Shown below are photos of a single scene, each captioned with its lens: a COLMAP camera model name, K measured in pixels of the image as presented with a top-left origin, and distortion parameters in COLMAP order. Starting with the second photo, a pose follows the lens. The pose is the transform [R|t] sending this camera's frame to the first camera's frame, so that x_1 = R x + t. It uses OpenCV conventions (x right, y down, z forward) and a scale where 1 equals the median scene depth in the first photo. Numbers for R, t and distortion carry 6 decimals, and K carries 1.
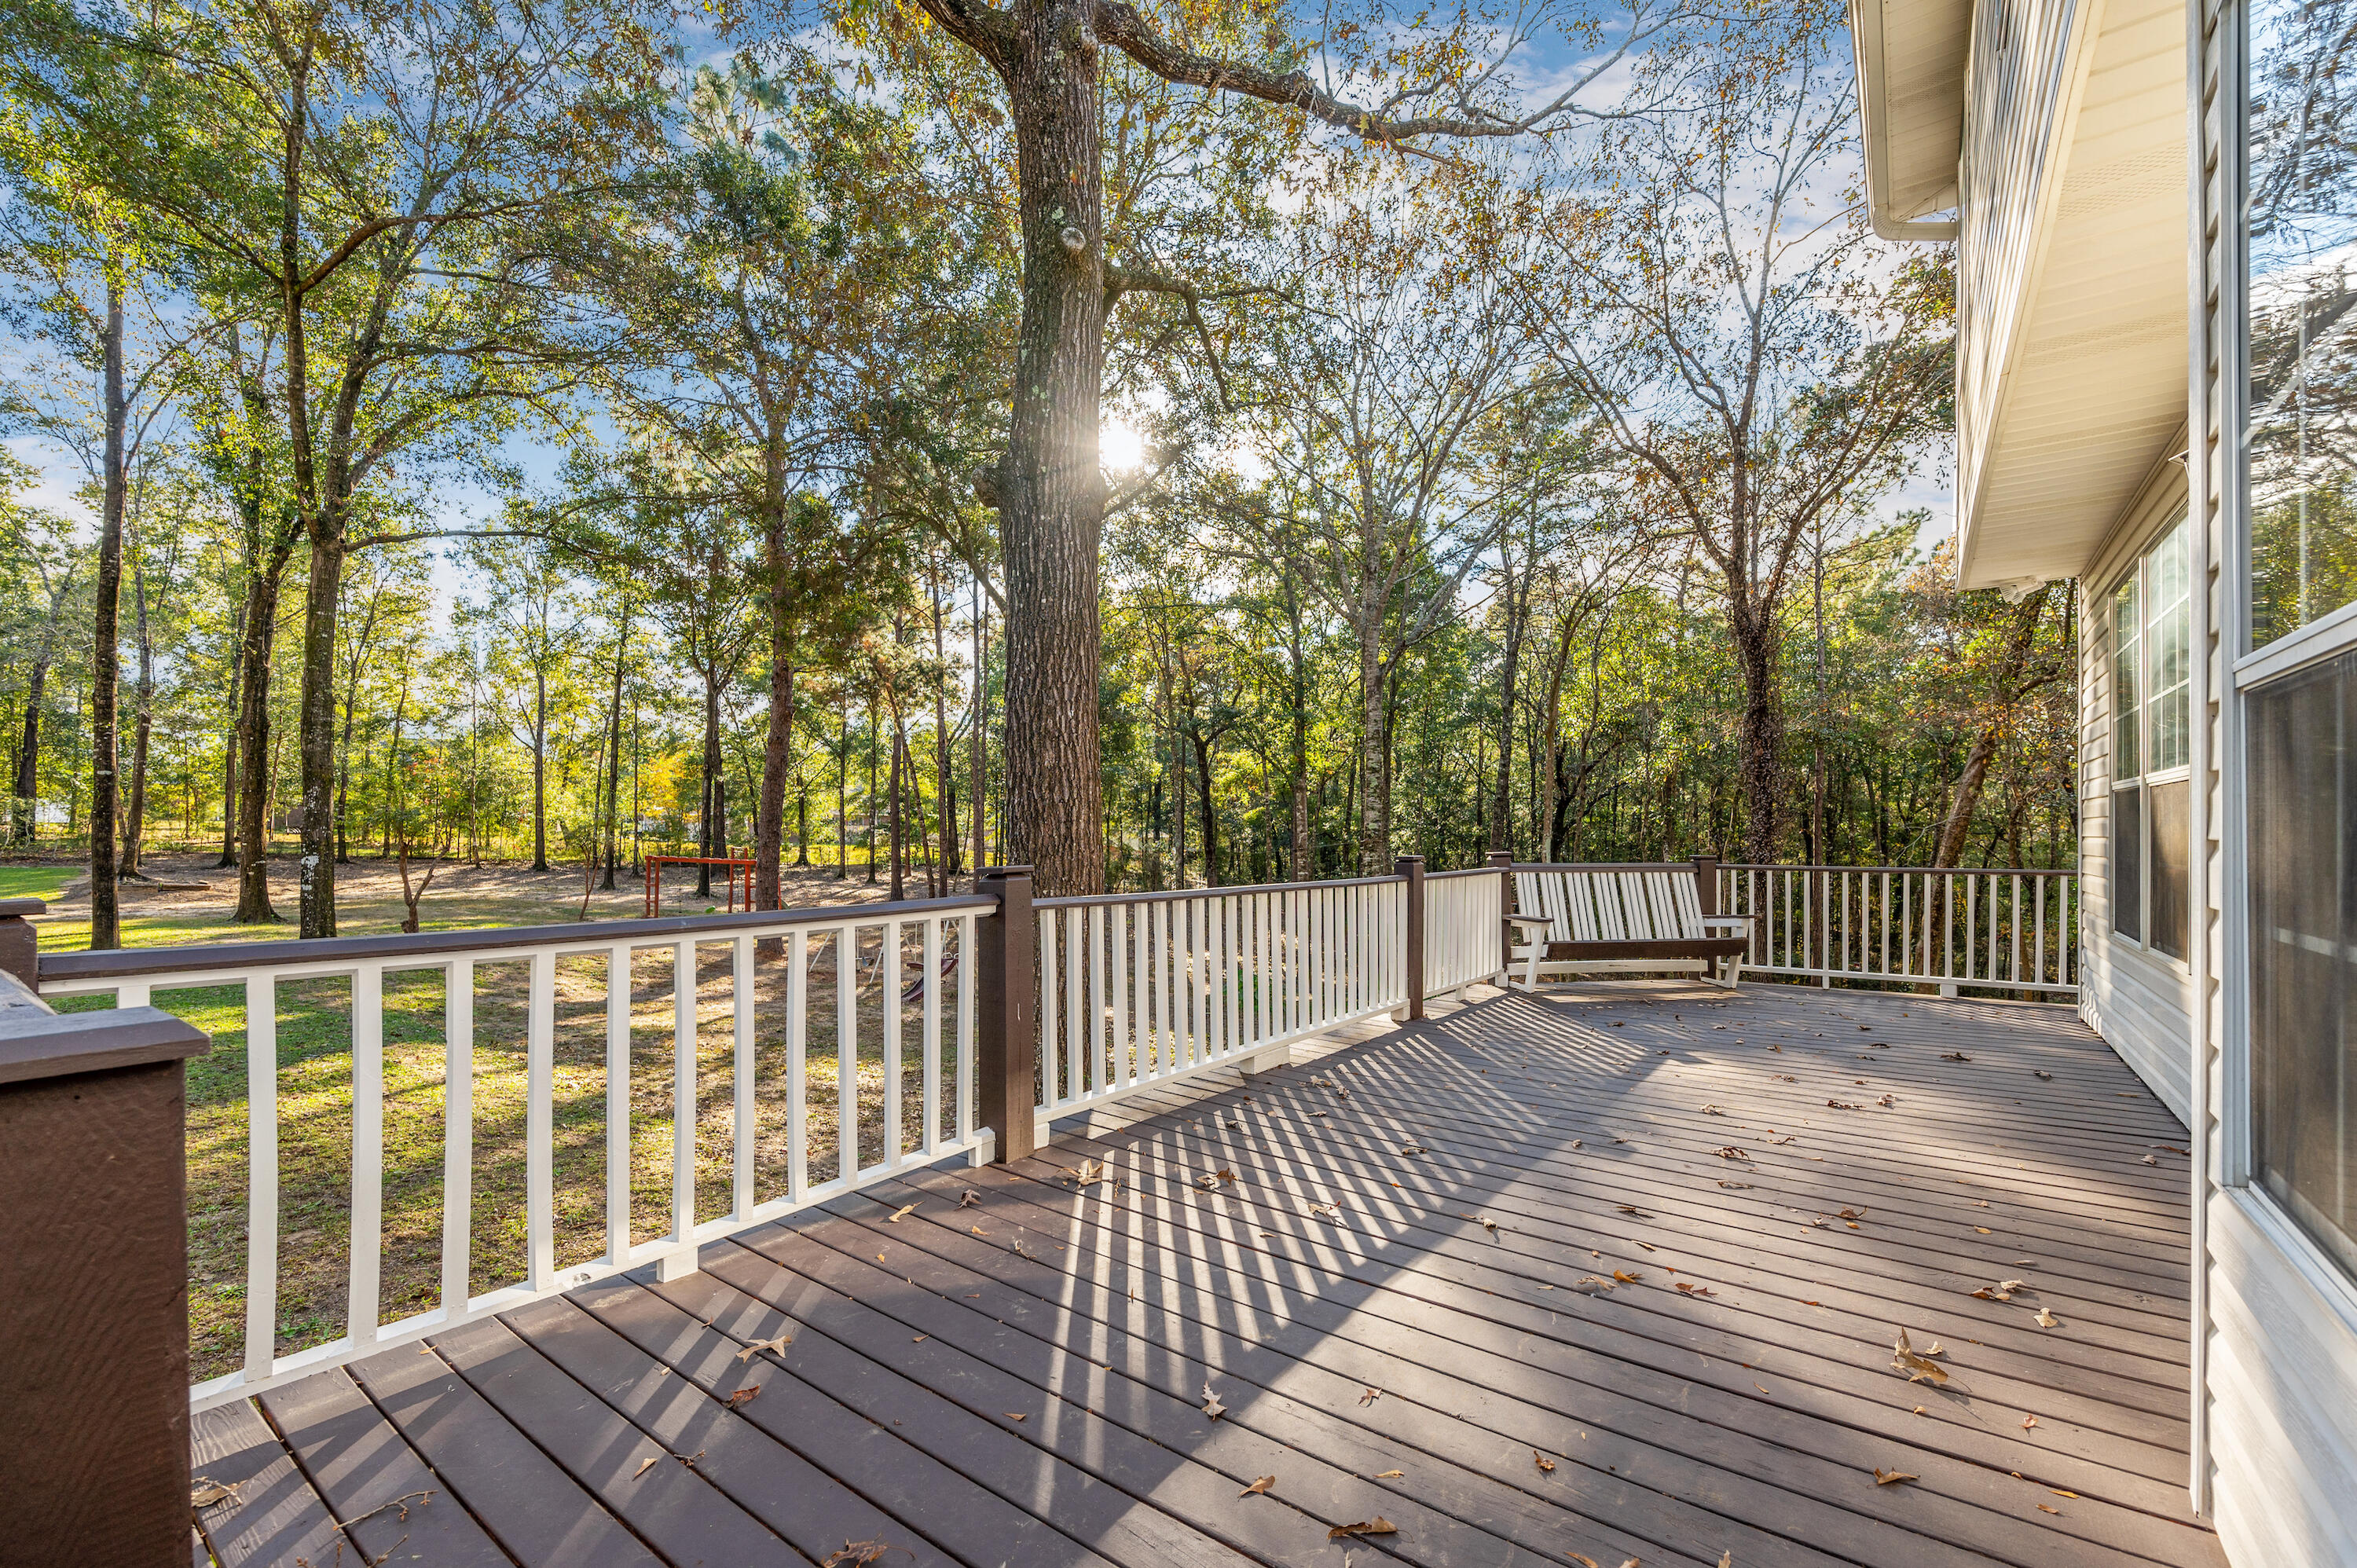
lens RADIAL K [[970.2, 0, 1208.0], [0, 970.2, 841.8], [0, 0, 1]] dist [-0.008593, 0.000872]
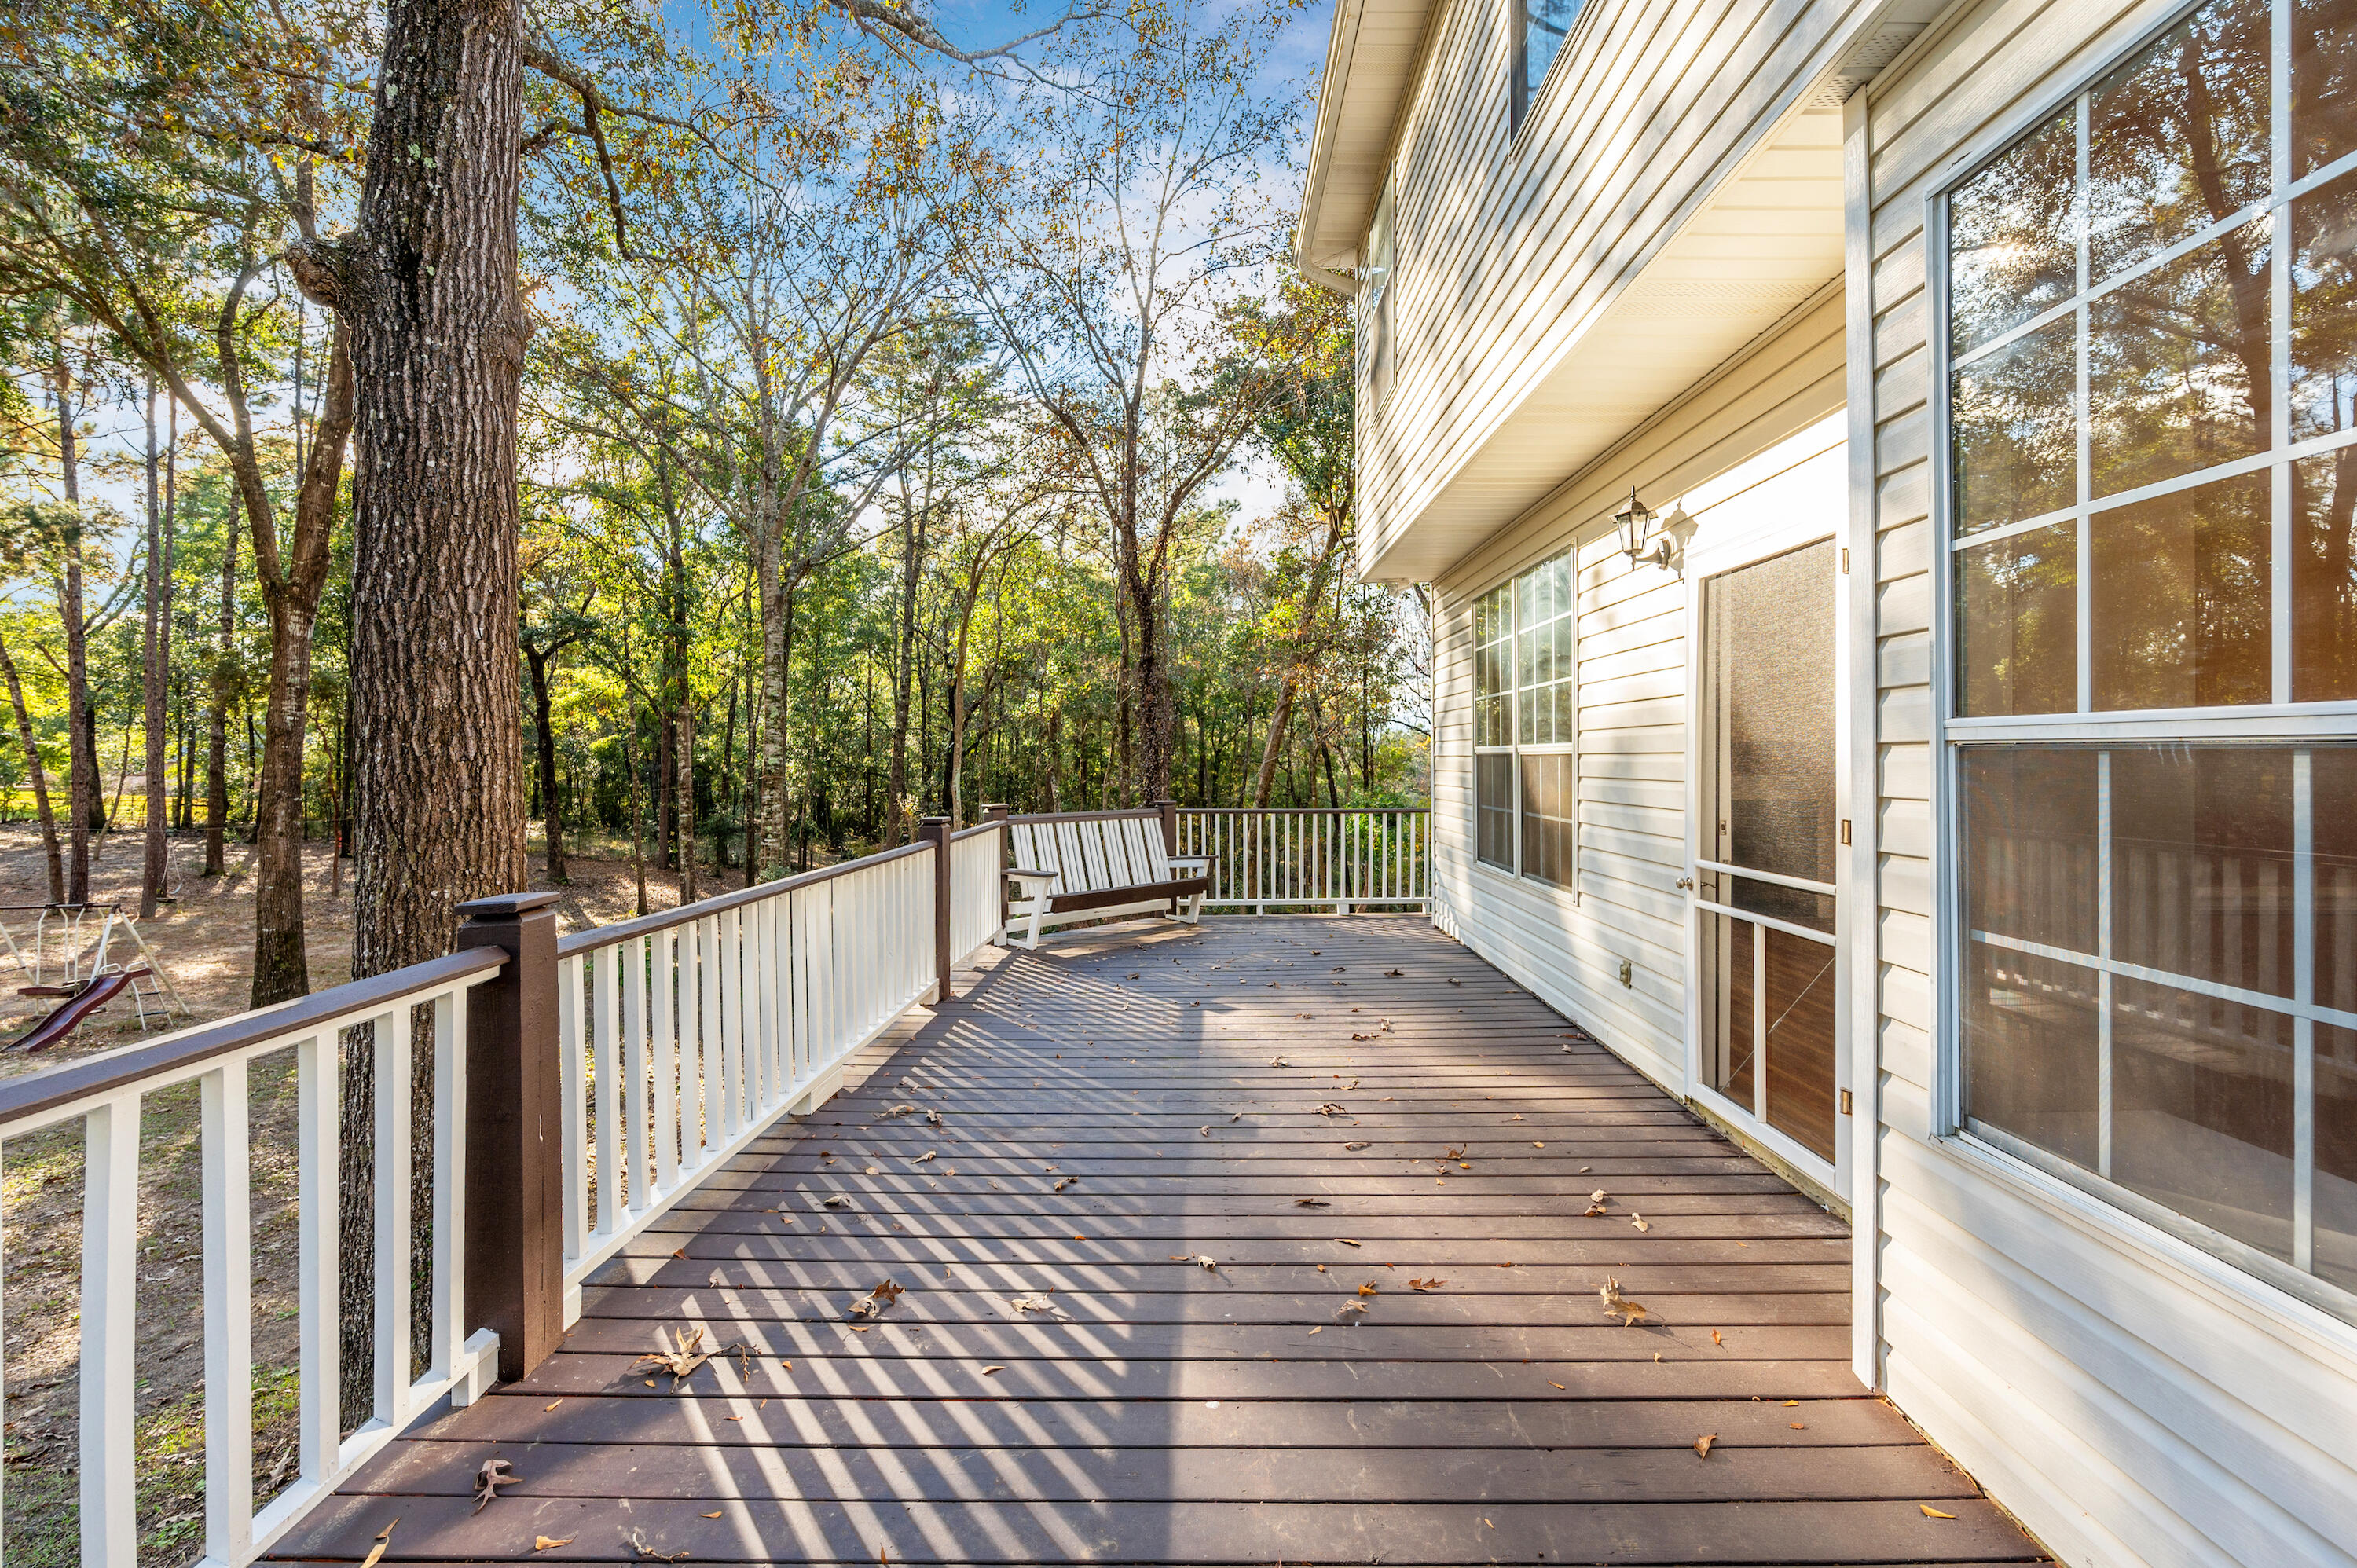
lens RADIAL K [[970.2, 0, 1182.6], [0, 970.2, 762.1], [0, 0, 1]] dist [-0.008593, 0.000872]
pose [[0.818255, -0.001786, 0.574852, -0.095341], [0.004732, 0.999982, -0.003629, -0.025972], [-0.574836, 0.005690, 0.818249, 0.109080]]
